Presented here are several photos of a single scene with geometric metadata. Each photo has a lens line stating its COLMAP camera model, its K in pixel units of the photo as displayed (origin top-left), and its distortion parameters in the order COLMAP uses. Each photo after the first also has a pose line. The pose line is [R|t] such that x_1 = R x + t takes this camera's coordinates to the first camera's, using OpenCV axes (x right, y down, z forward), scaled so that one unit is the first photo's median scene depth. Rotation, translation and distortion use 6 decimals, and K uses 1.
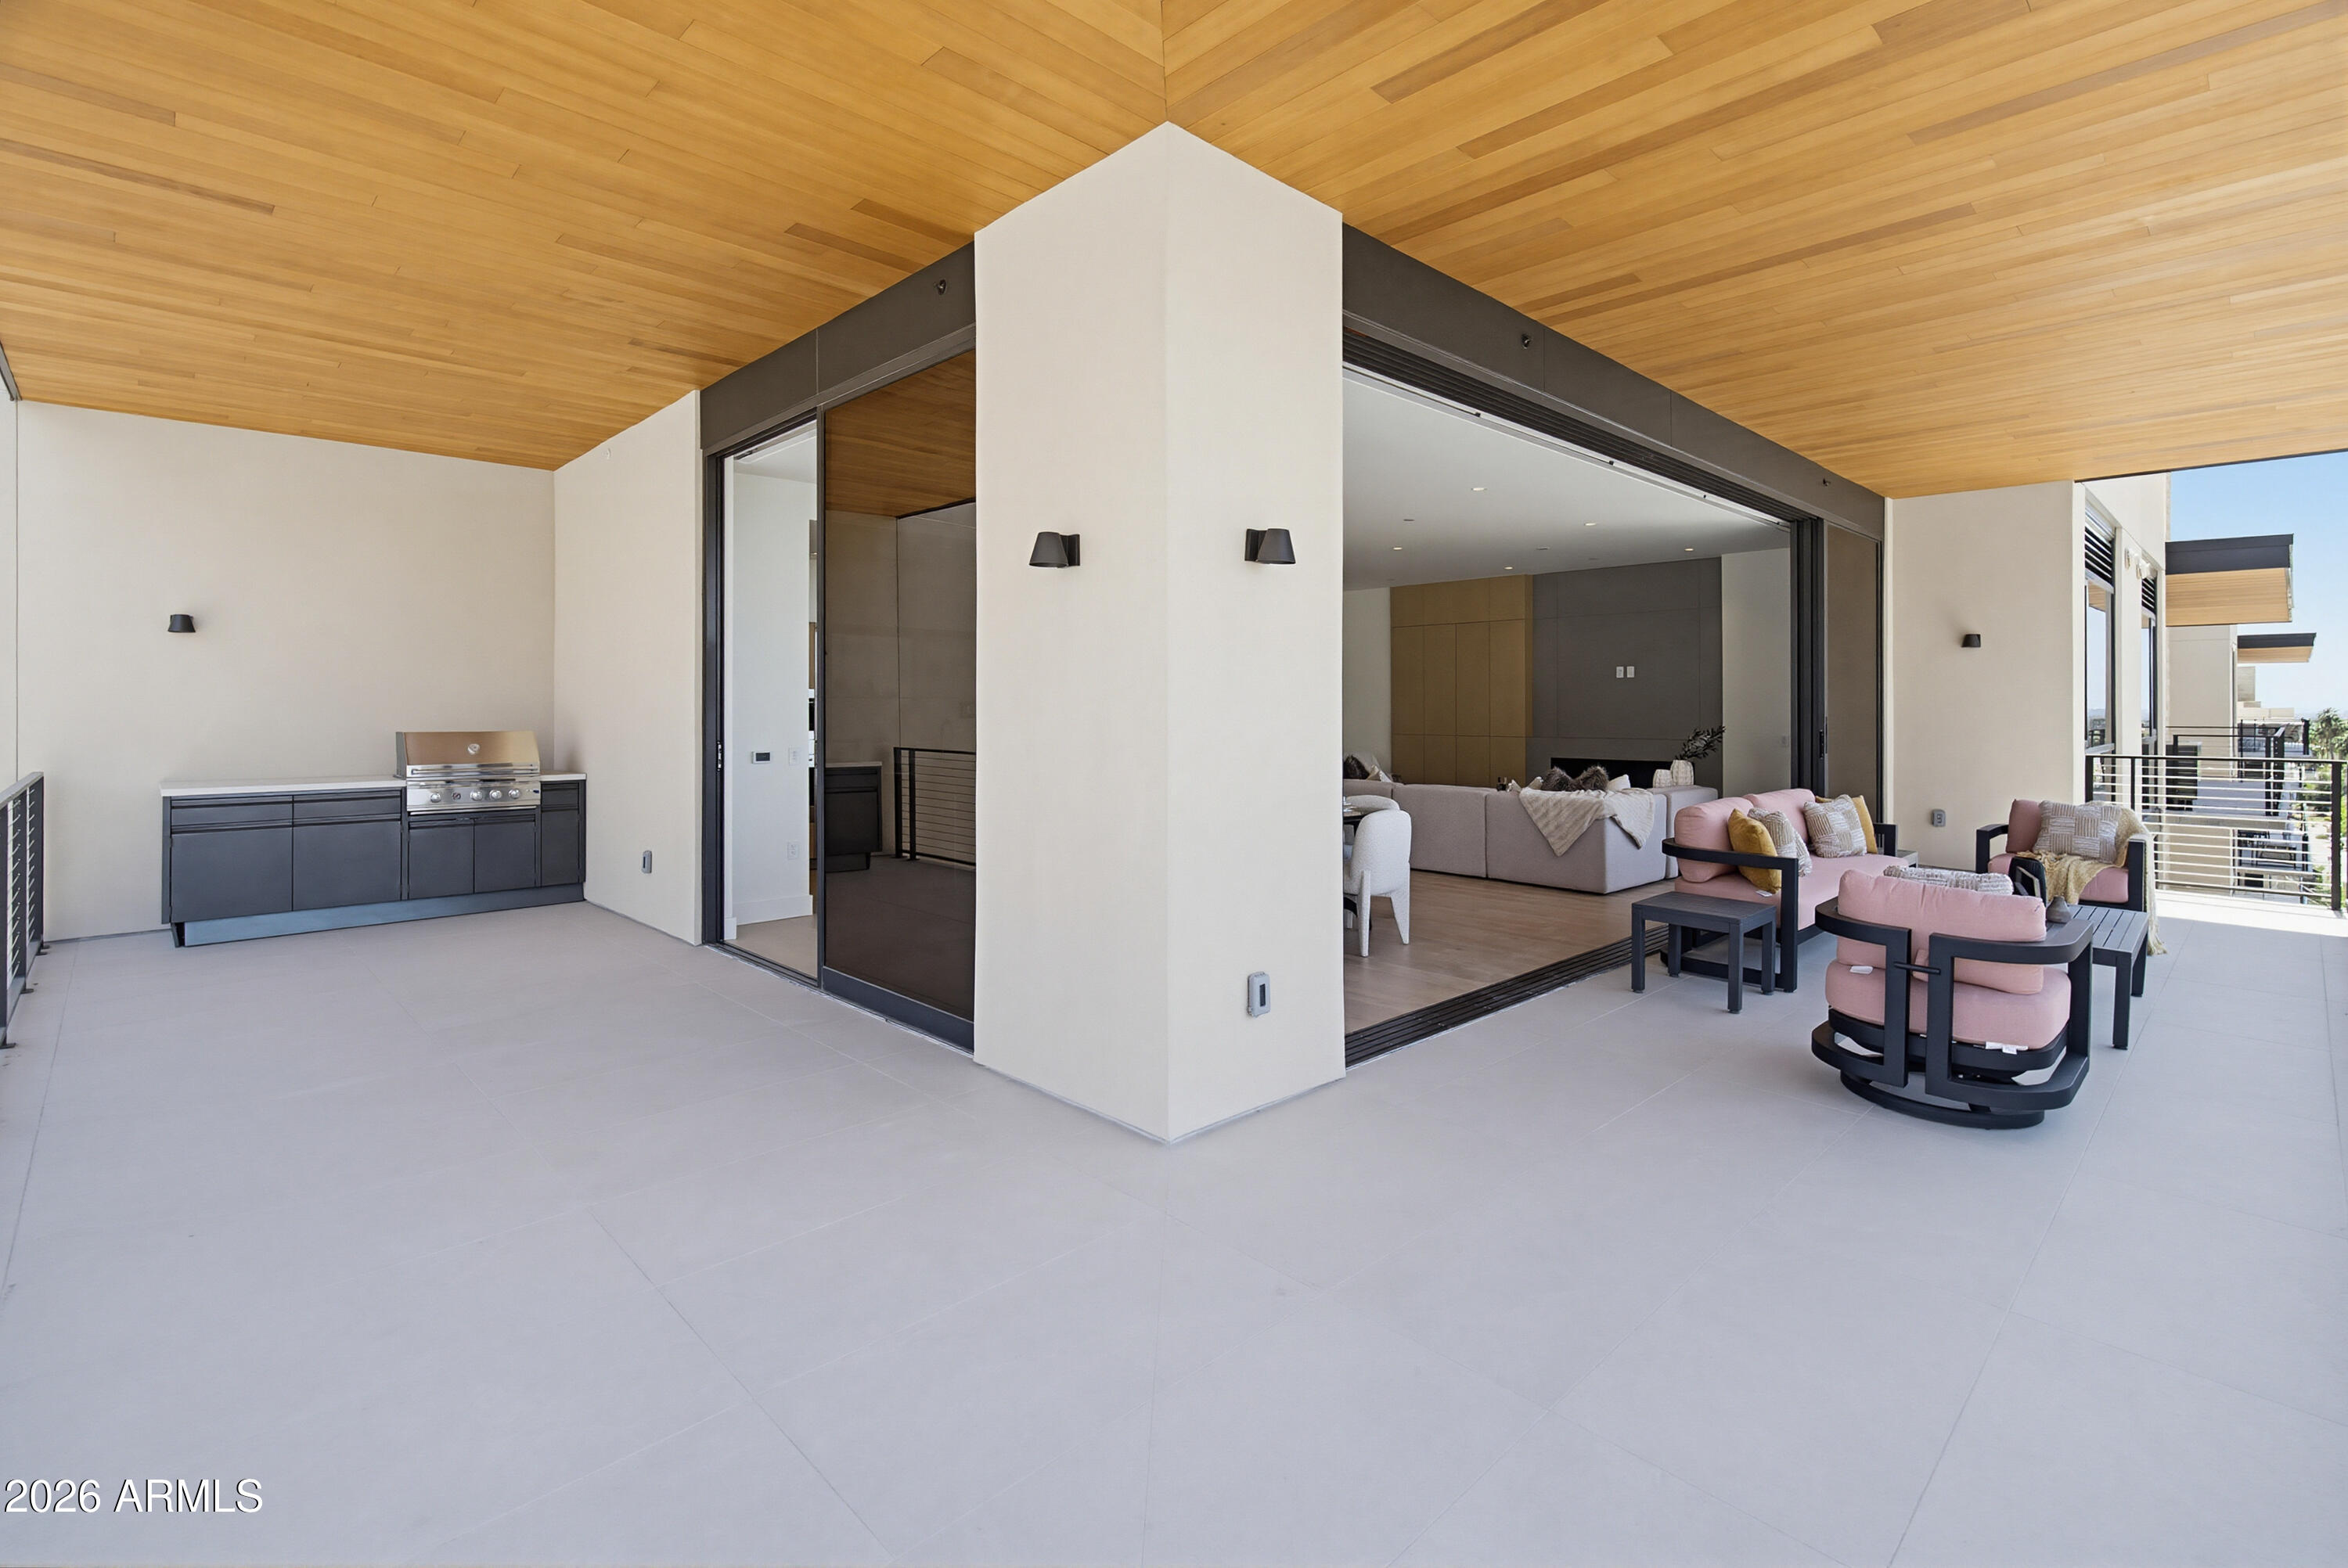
lens RADIAL K [[1080.4, 0, 1183.4], [0, 1080.4, 701.7], [0, 0, 1]] dist [-0.000477, 0.000576]
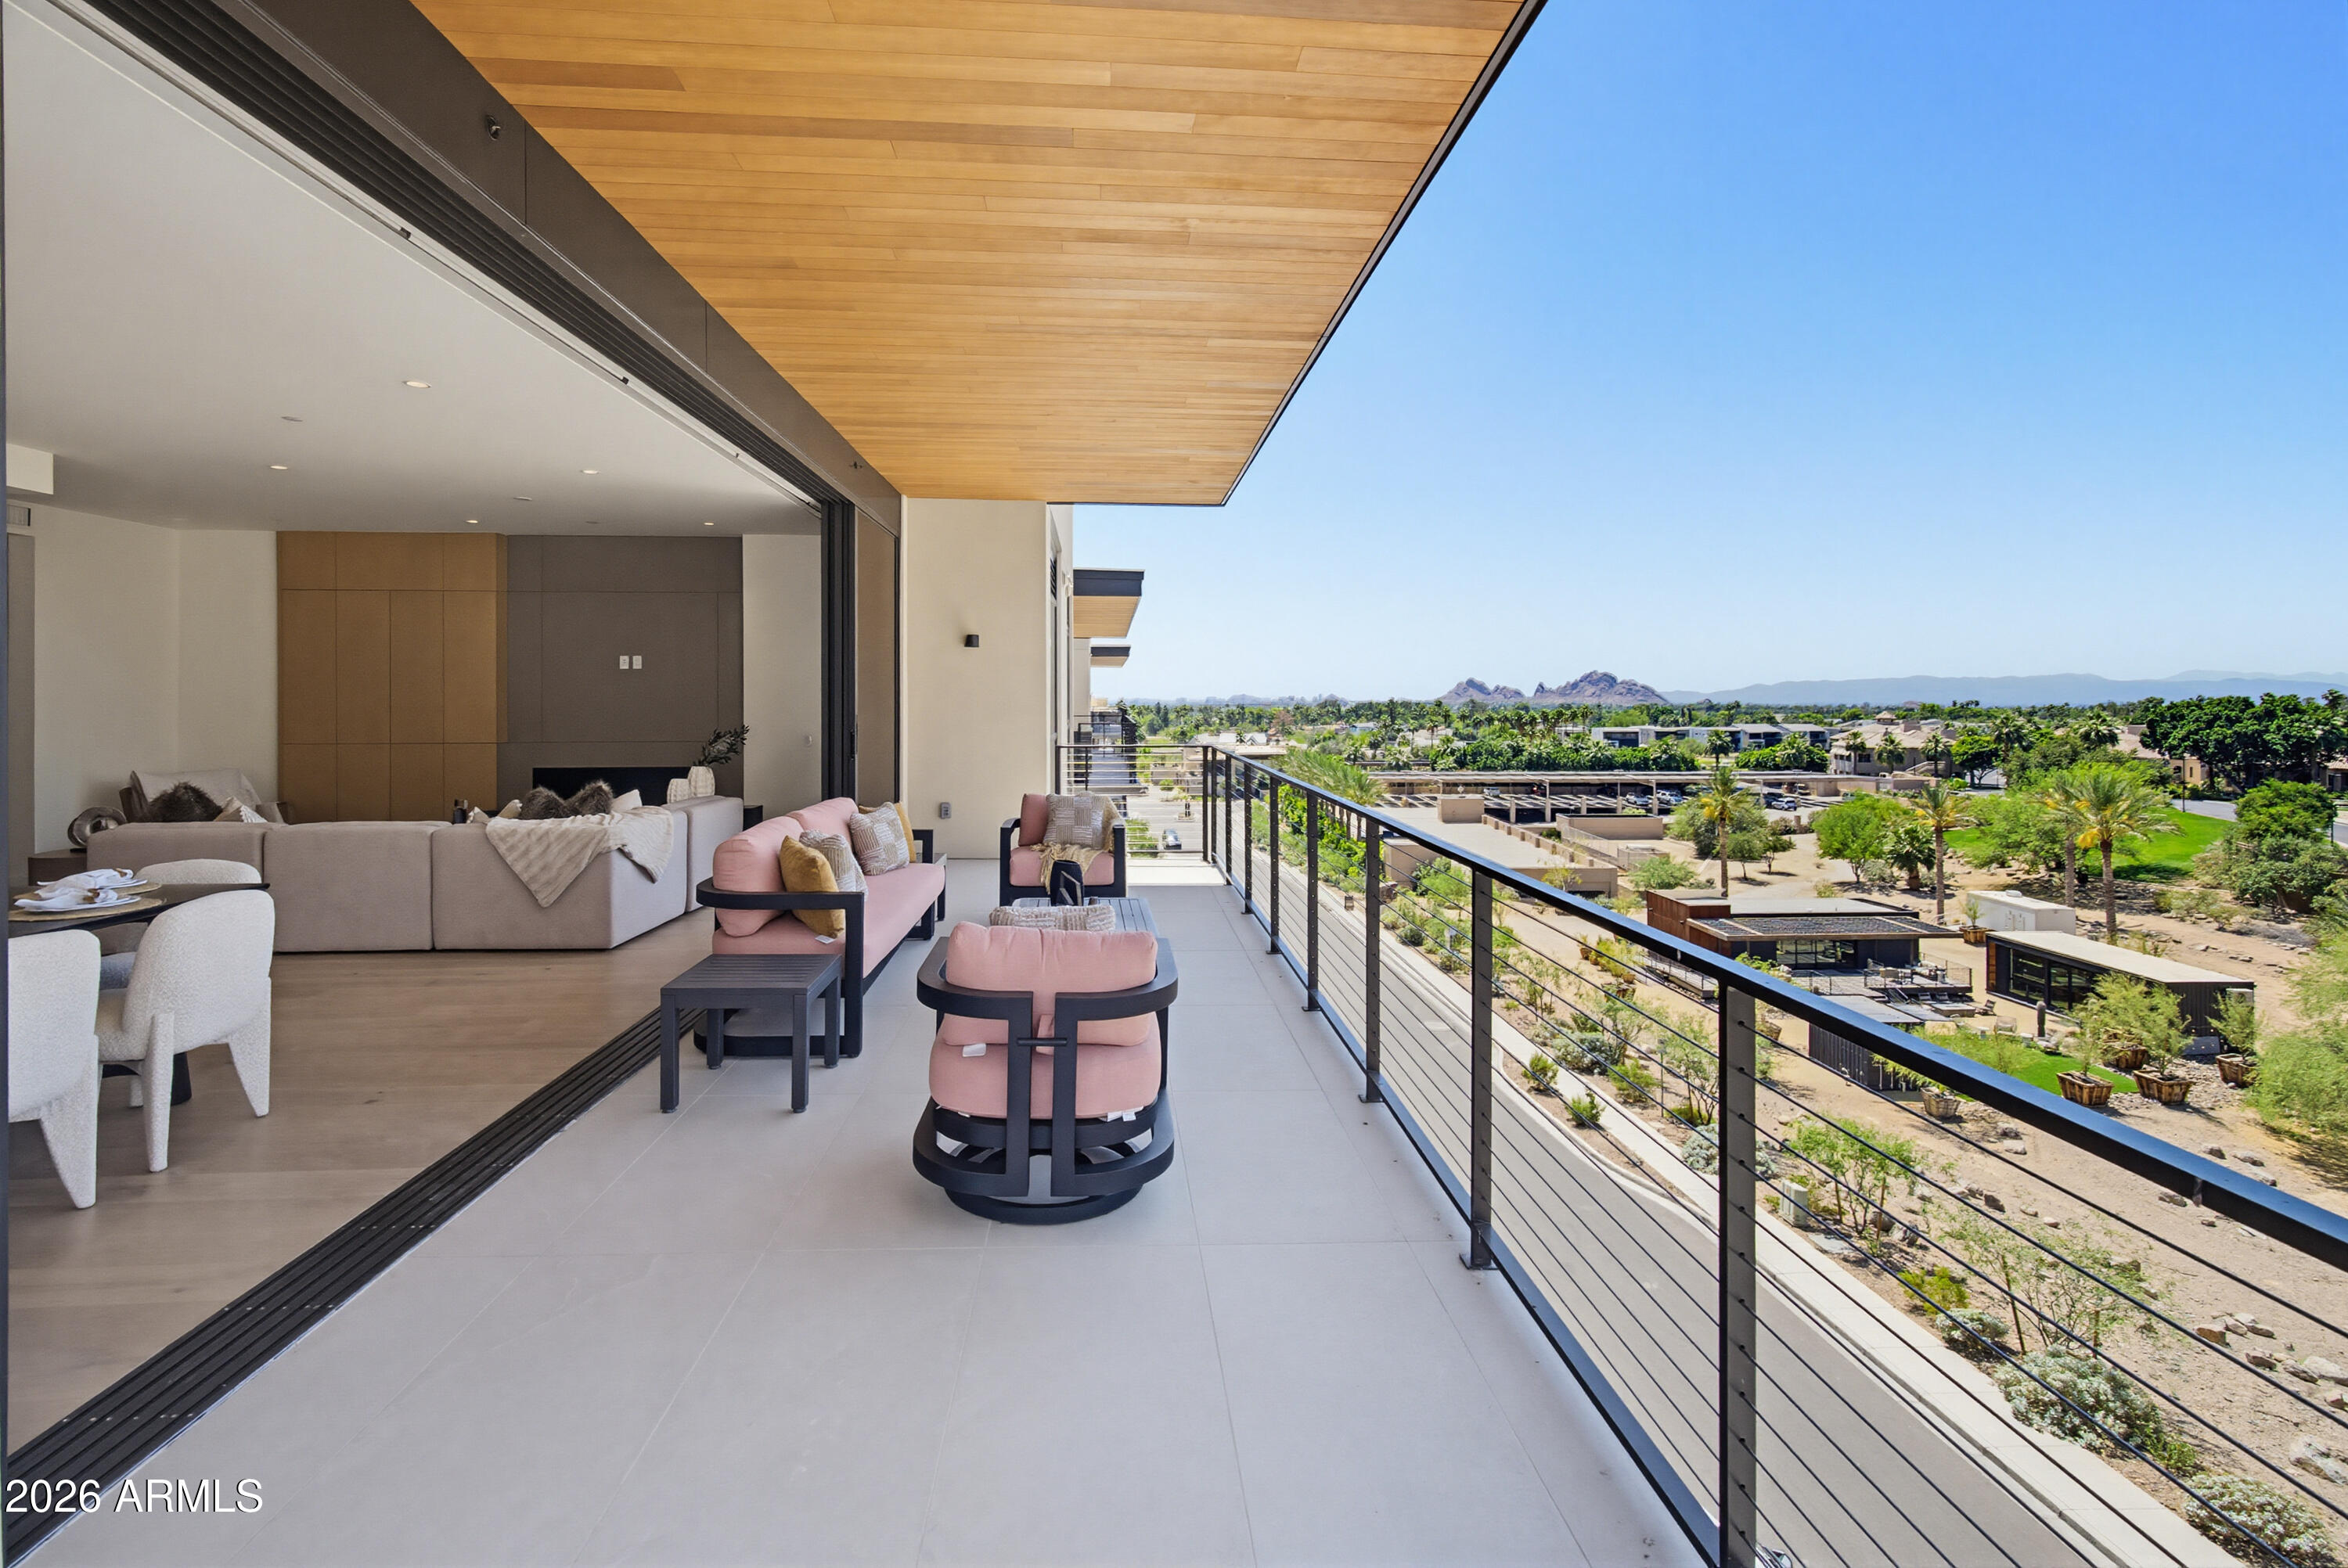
lens RADIAL K [[1080.4, 0, 1183.4], [0, 1080.4, 701.7], [0, 0, 1]] dist [-0.000477, 0.000576]
pose [[0.644082, -0.002998, 0.764951, 0.062140], [-0.002955, 0.999975, 0.006407, -0.005129], [-0.764951, -0.006387, 0.644057, 0.187222]]
